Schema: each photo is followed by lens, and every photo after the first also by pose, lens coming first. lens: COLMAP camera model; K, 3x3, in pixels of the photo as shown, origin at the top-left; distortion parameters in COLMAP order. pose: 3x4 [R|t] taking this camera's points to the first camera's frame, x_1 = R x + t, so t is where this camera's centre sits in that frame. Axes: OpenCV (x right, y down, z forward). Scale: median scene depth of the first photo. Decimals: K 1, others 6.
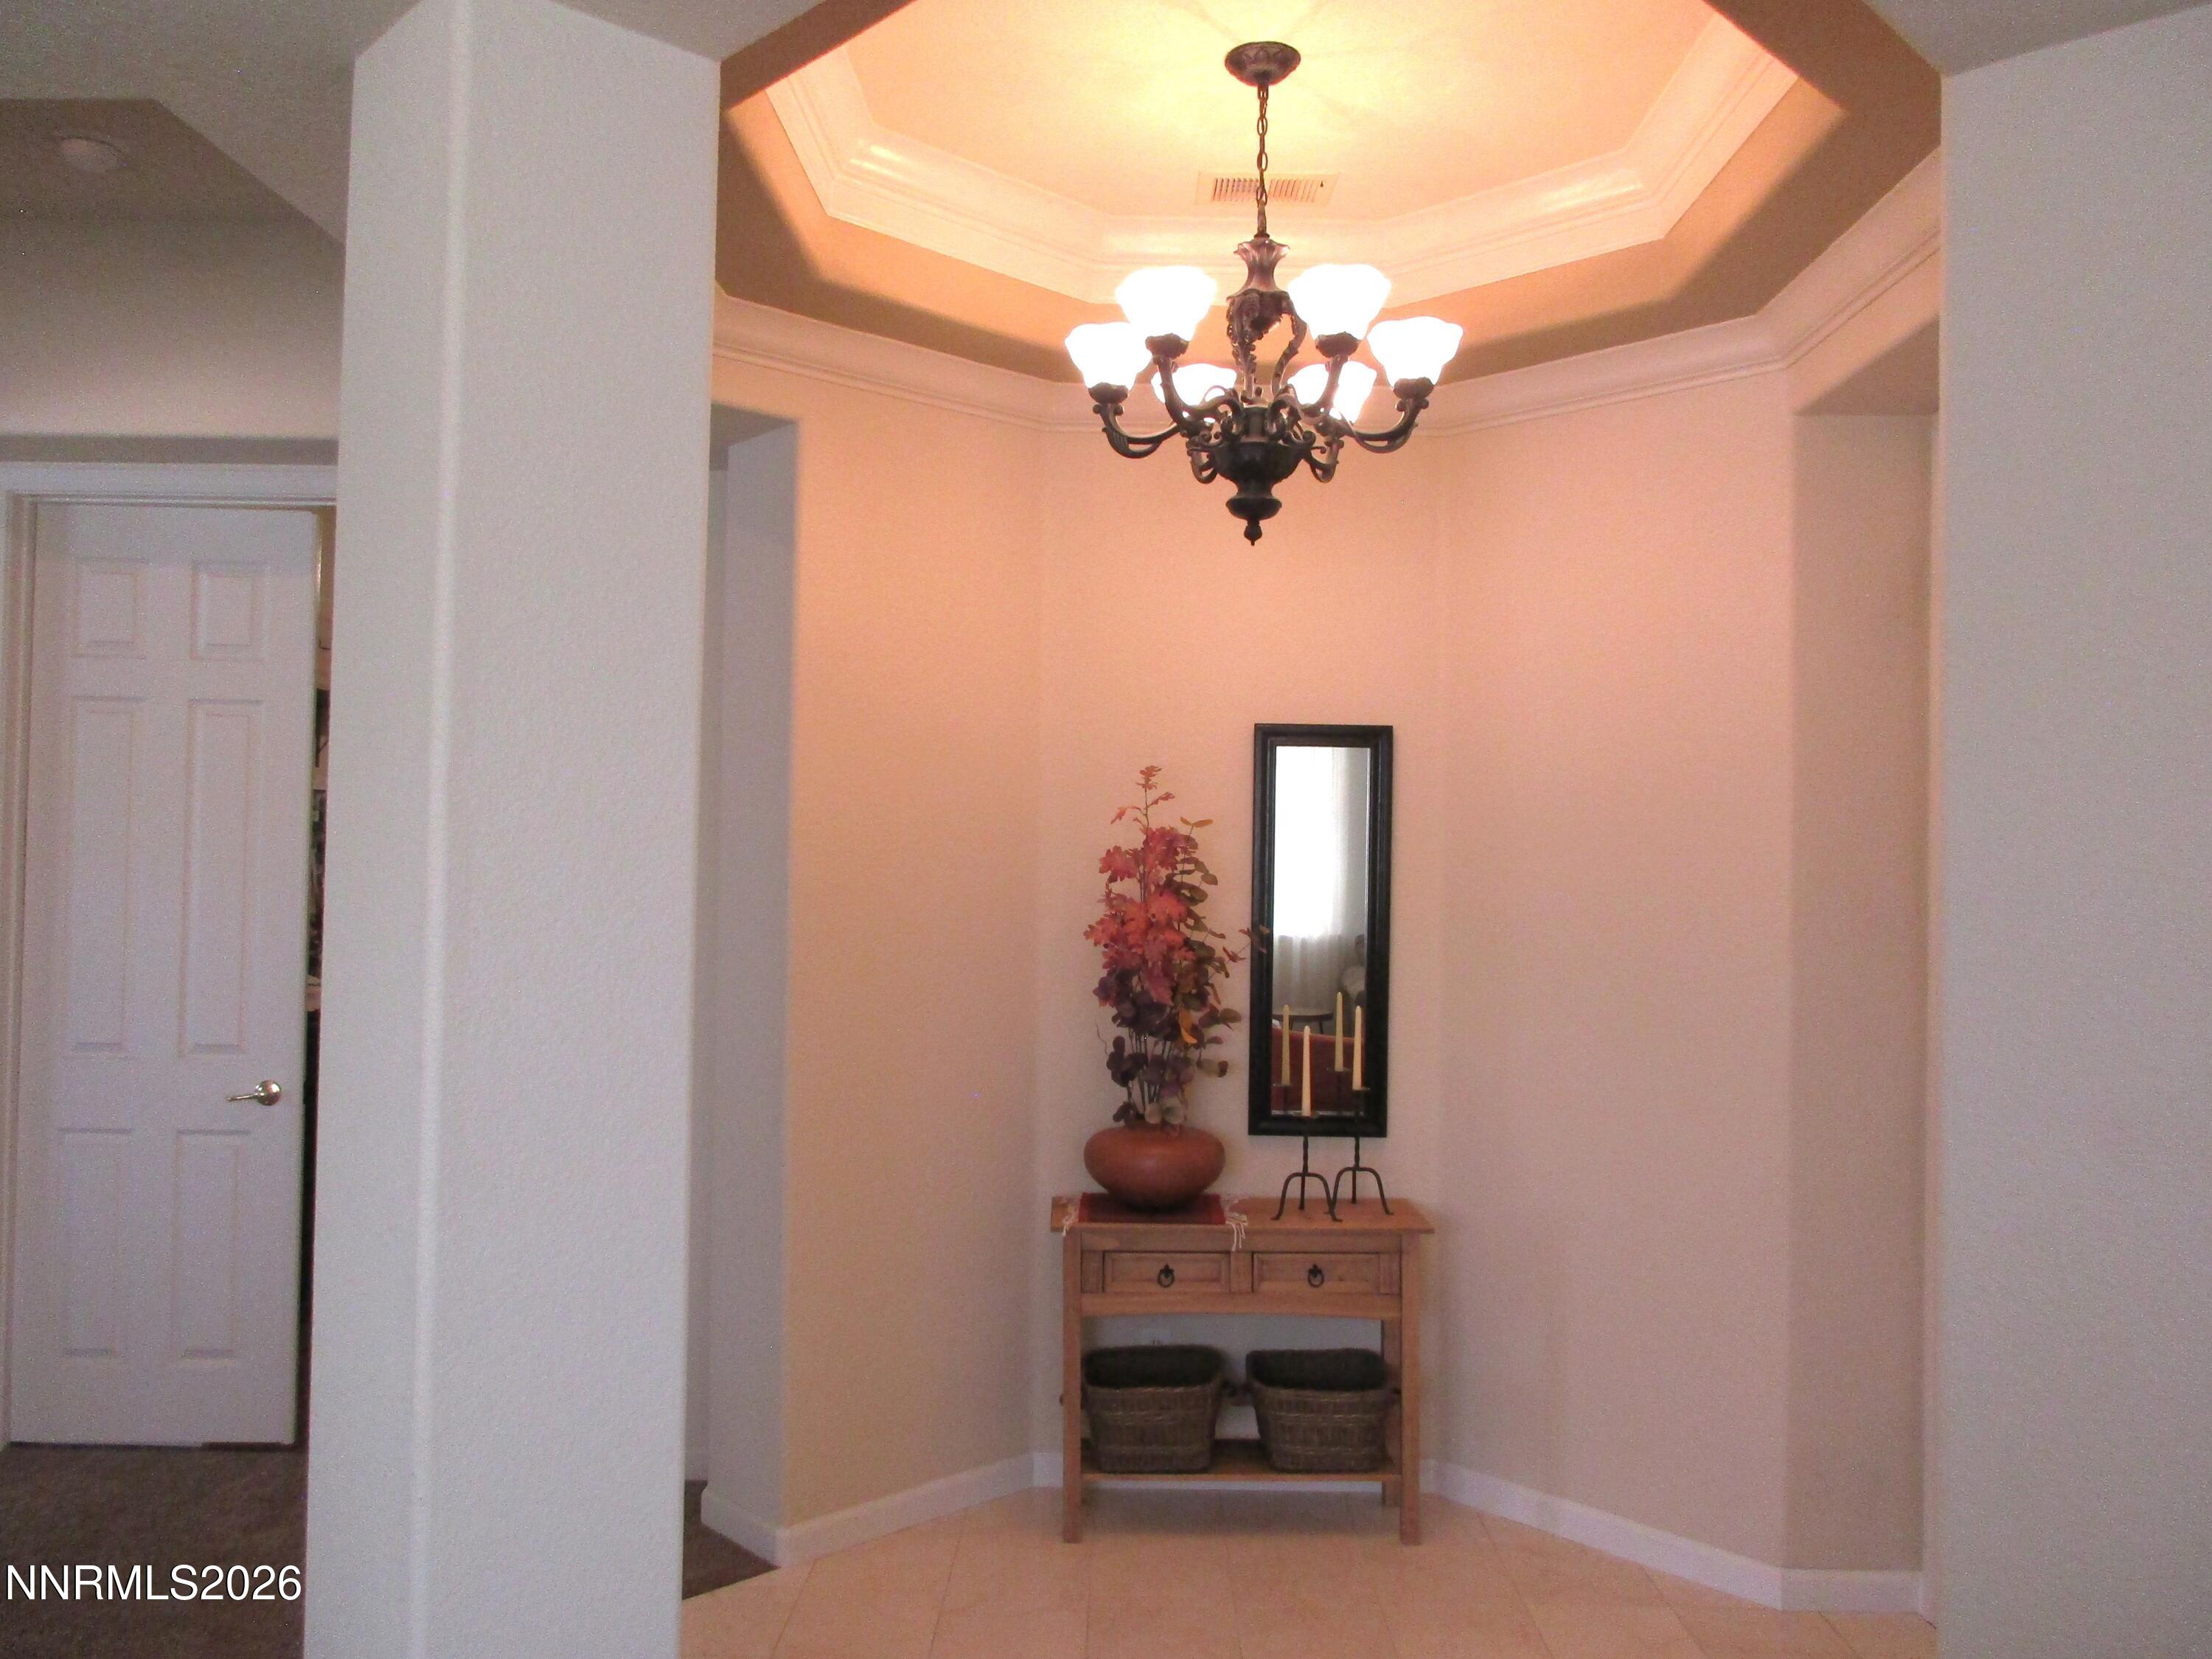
lens RADIAL K [[1636.7, 0, 1097.9], [0, 1636.7, 829.3], [0, 0, 1]] dist [-0.011333, 0.008332]
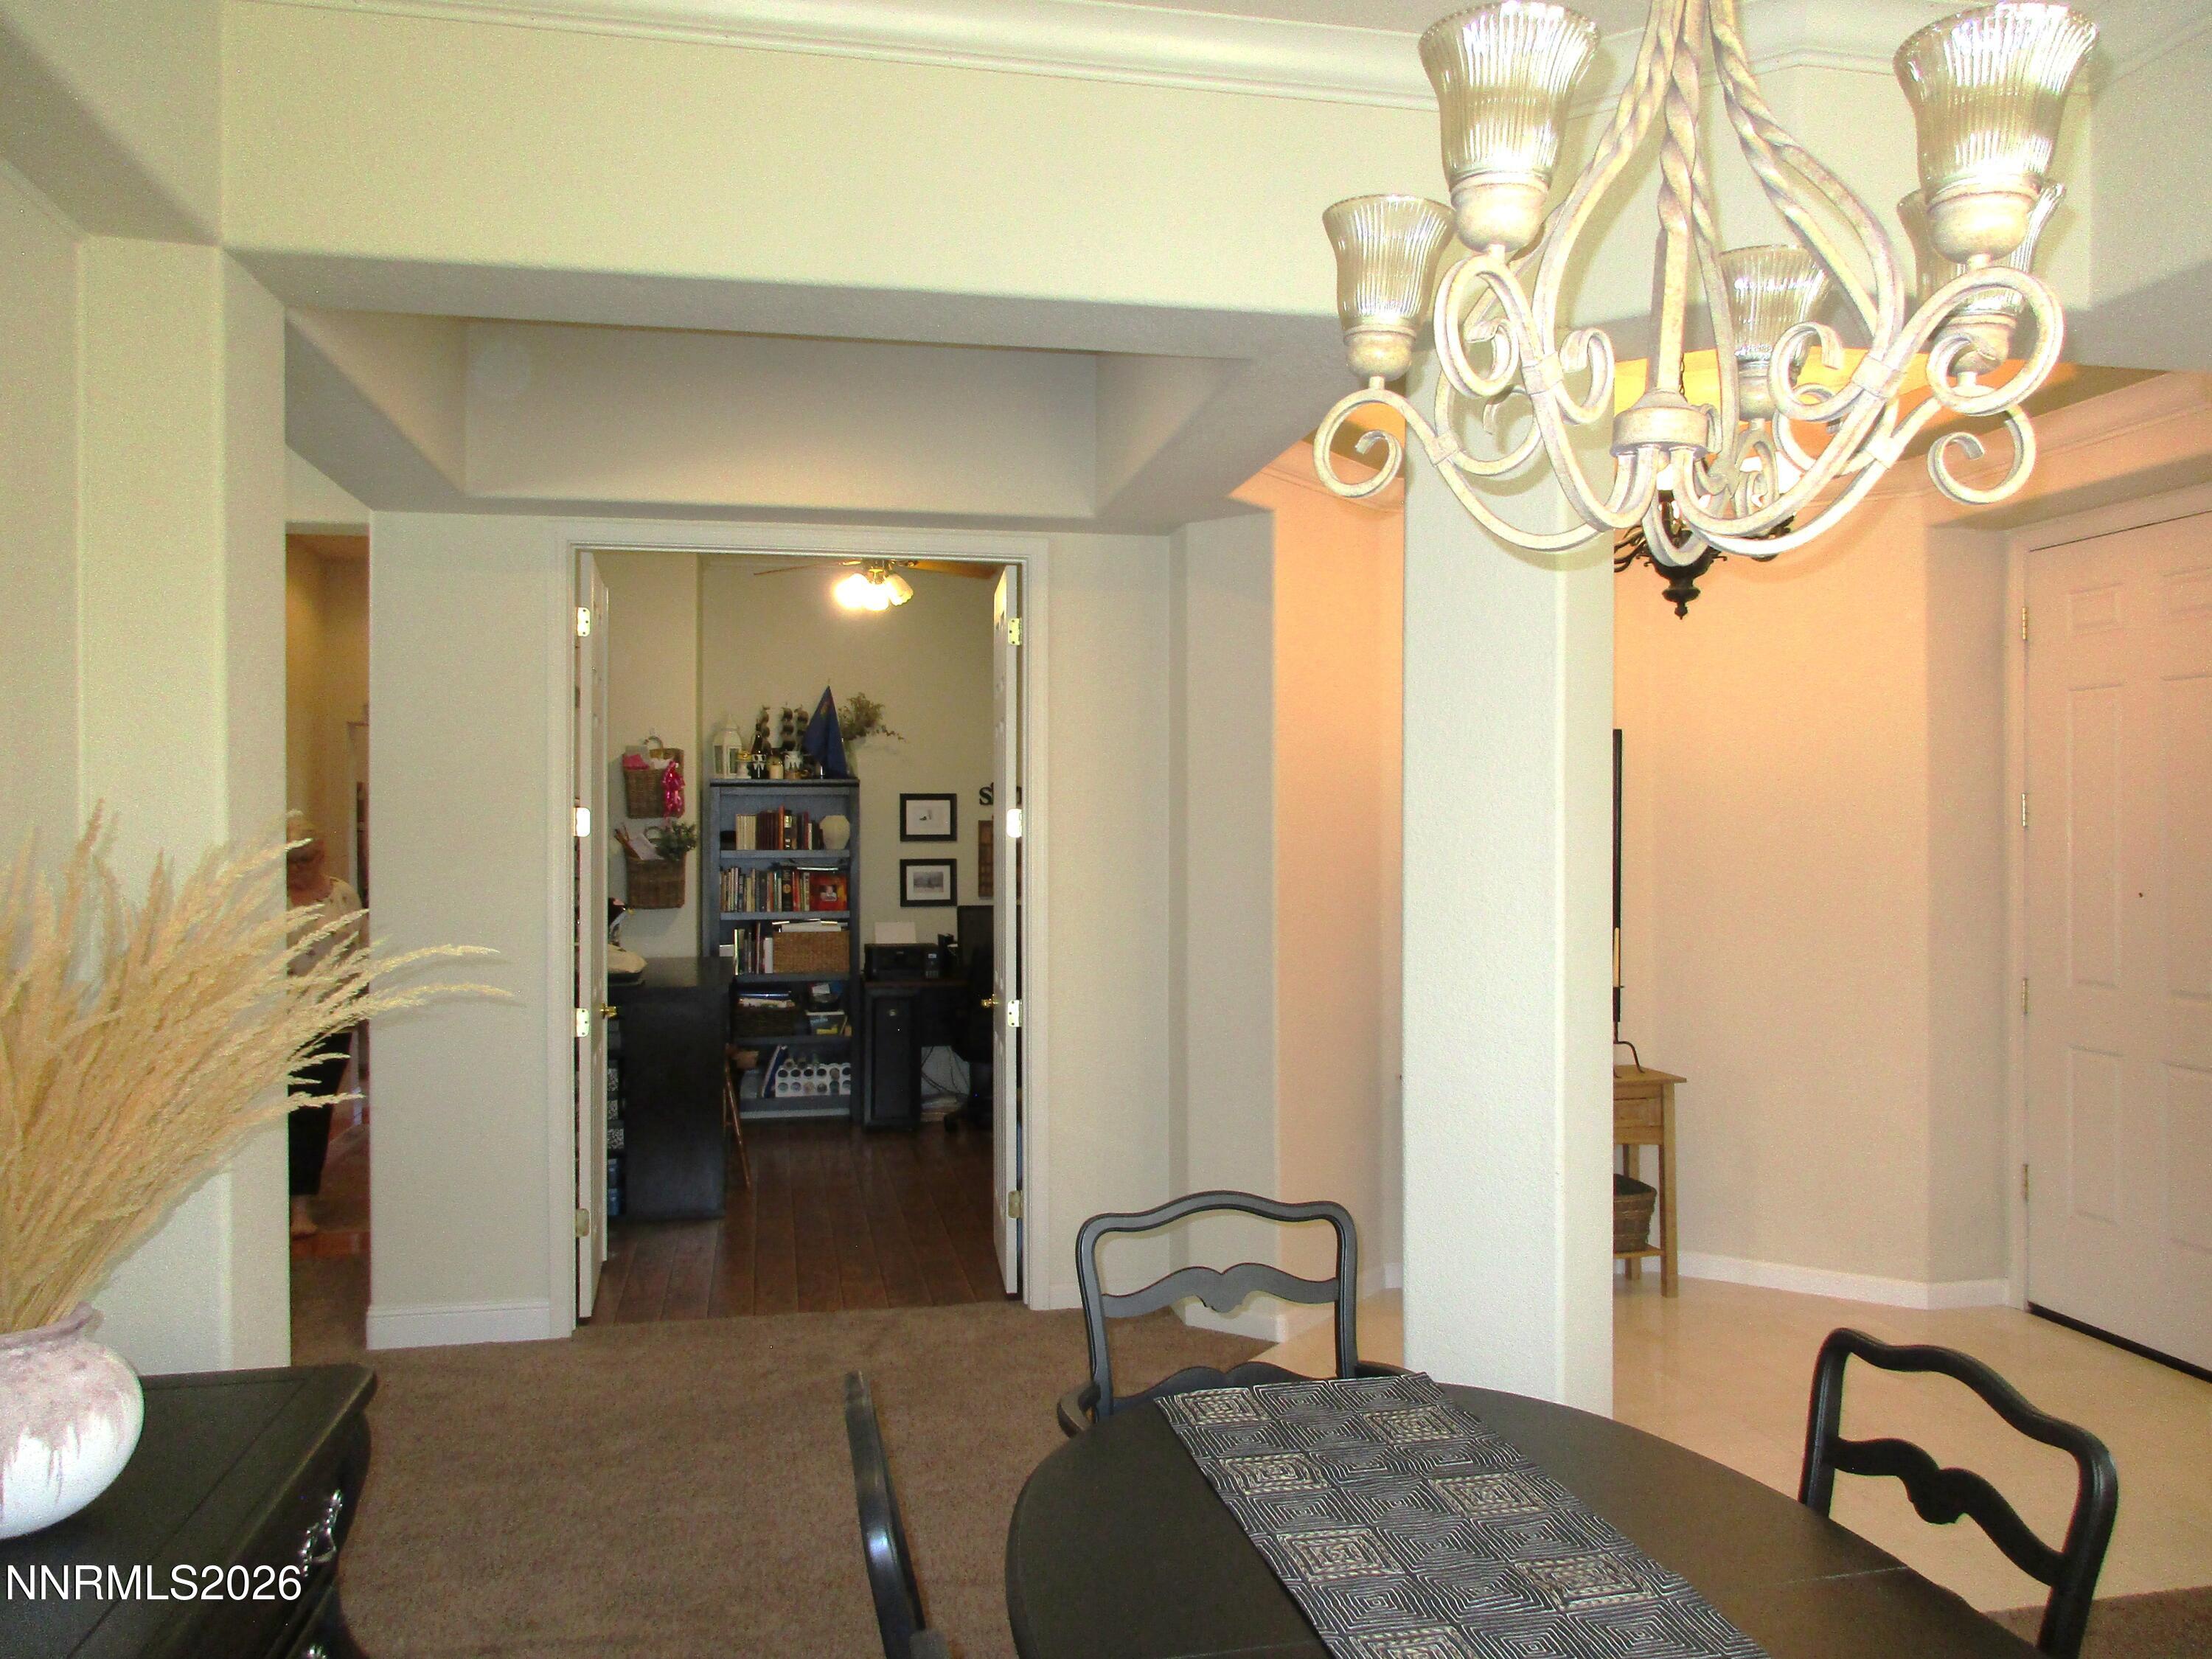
lens RADIAL K [[1636.7, 0, 1097.9], [0, 1636.7, 829.3], [0, 0, 1]] dist [-0.011333, 0.008332]
pose [[0.979349, -0.020970, 0.201086, -0.607711], [0.015705, 0.999492, 0.027741, -0.023879], [-0.201565, -0.024010, 0.979181, -0.311073]]
